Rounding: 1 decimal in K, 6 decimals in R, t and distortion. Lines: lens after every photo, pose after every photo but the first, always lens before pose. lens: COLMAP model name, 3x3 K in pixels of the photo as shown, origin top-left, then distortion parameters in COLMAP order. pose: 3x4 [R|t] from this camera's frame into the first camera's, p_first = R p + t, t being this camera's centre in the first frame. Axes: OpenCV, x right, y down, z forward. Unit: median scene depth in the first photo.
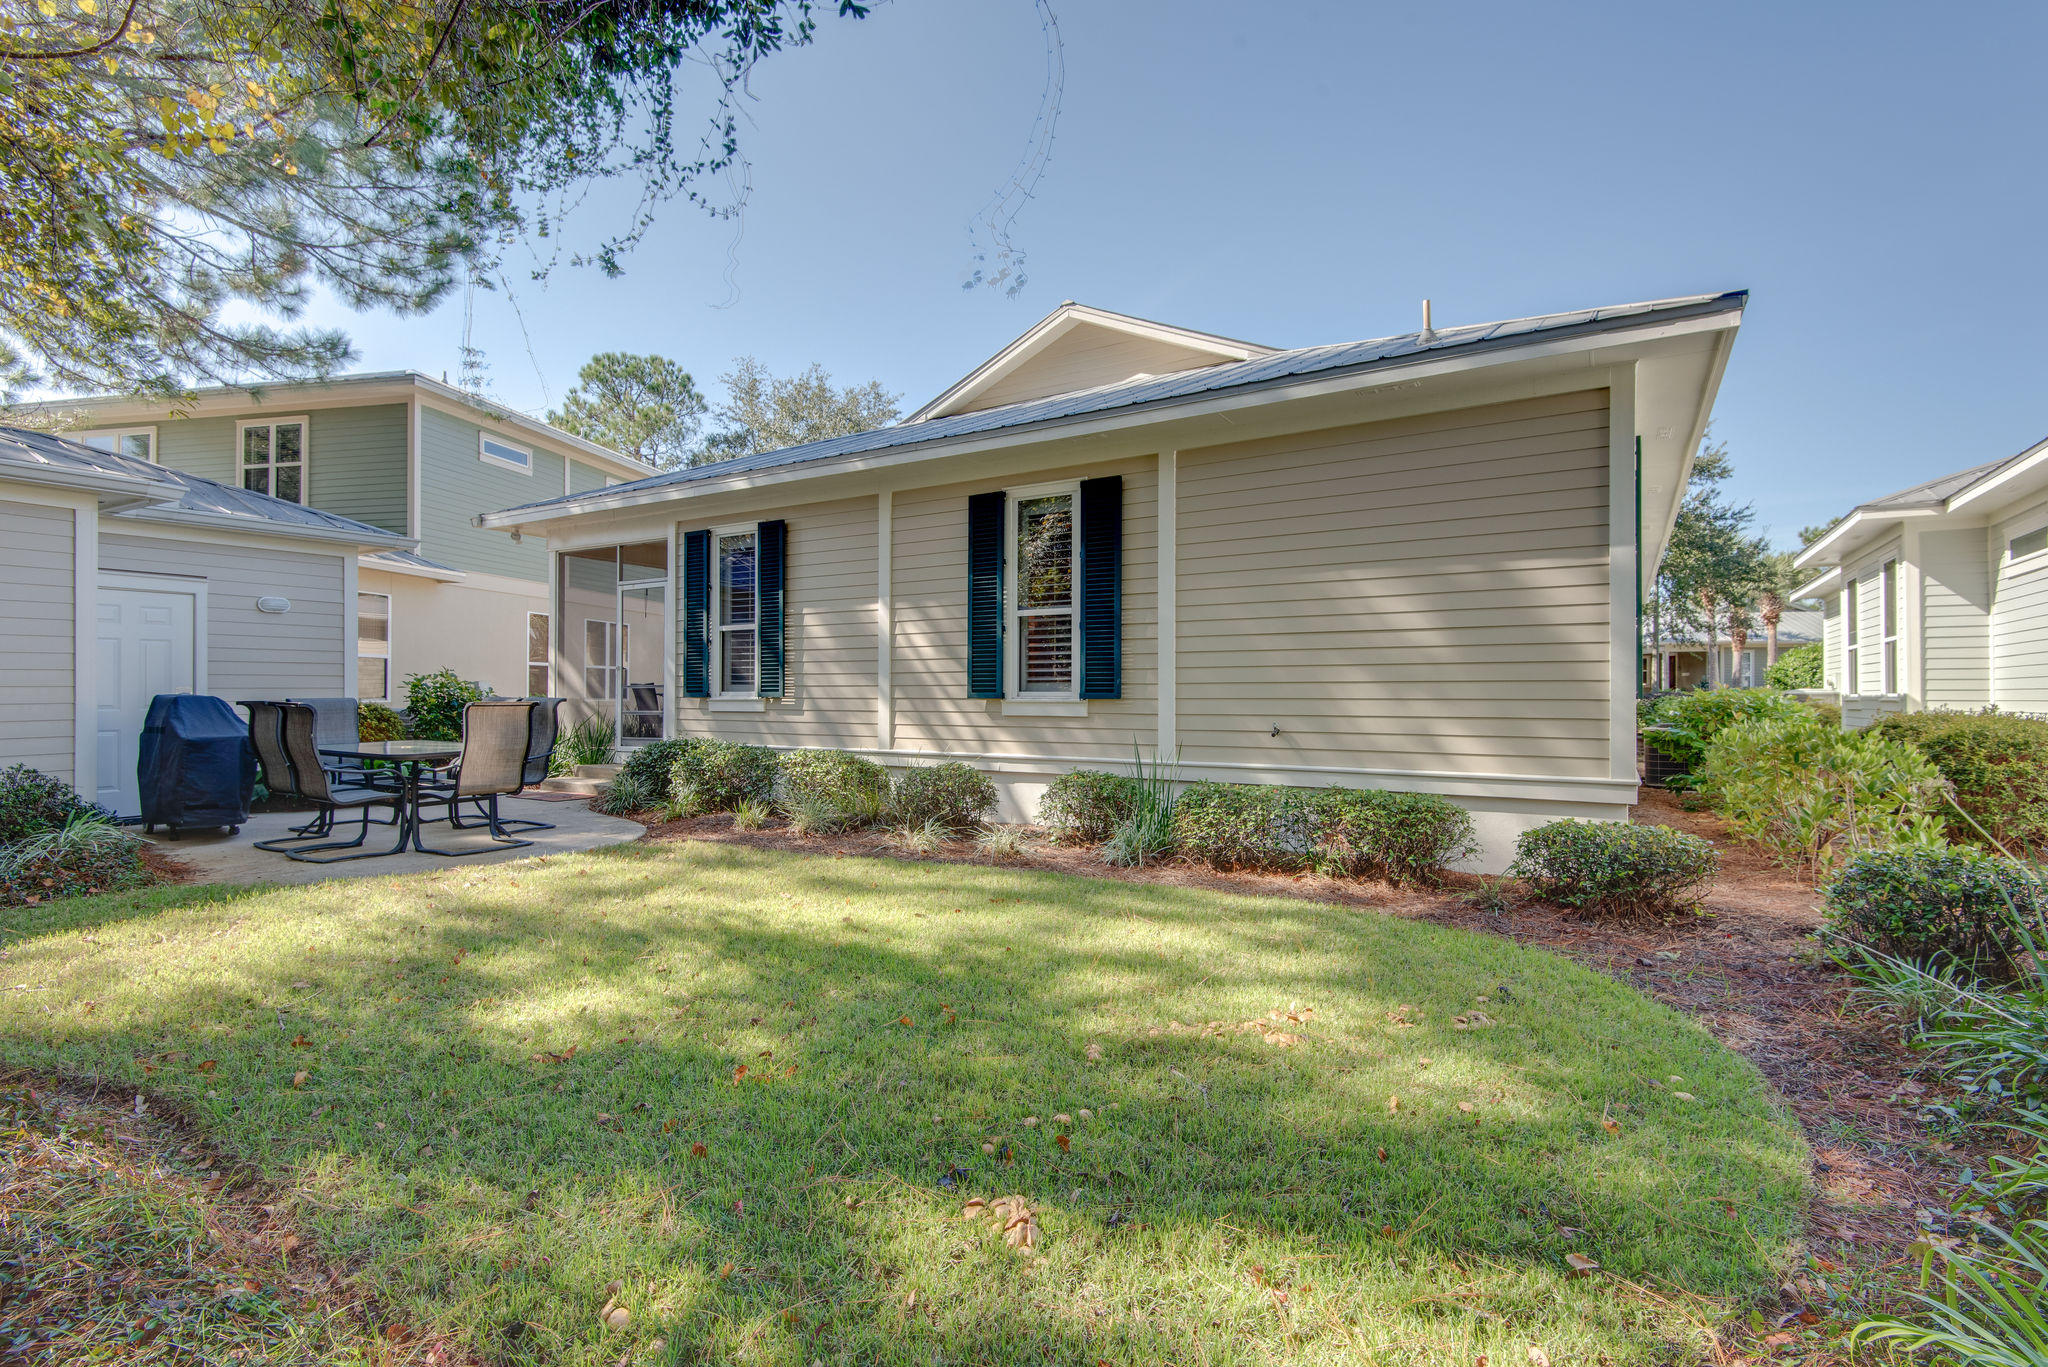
lens RADIAL K [[1015.8, 0, 1022.3], [0, 1015.8, 681.3], [0, 0, 1]] dist [0.022379, -0.001696]
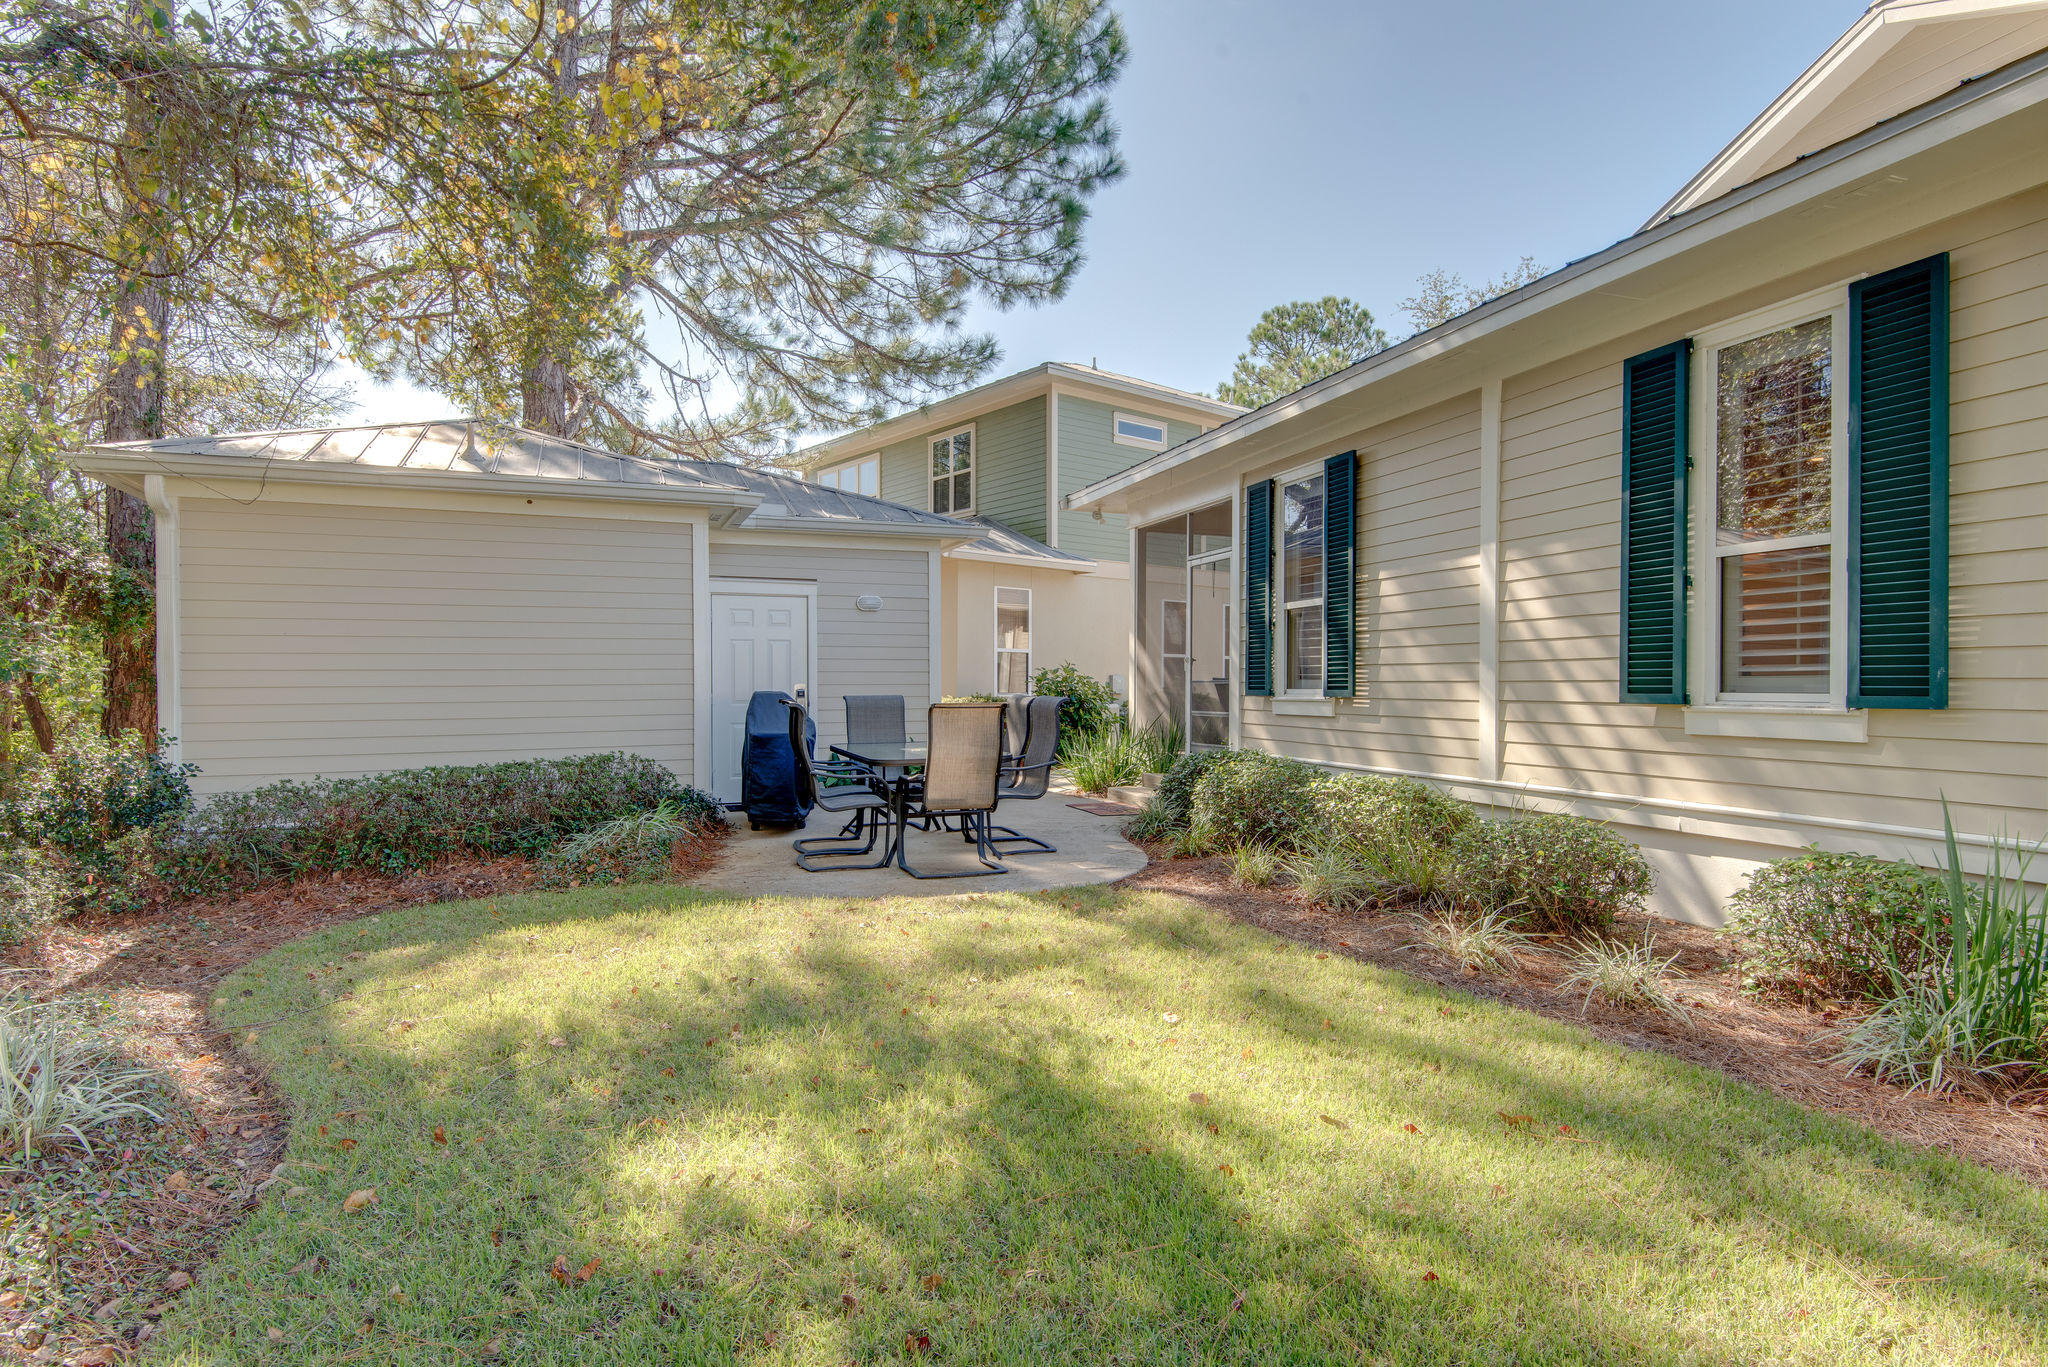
lens RADIAL K [[1066.4, 0, 1049.6], [0, 1066.4, 680.4], [0, 0, 1]] dist [0.037019, -0.019272]
pose [[0.765739, -0.001746, -0.643149, 0.091564], [0.008218, 0.999941, 0.007070, -0.003410], [0.643099, -0.010699, 0.765708, 0.291558]]
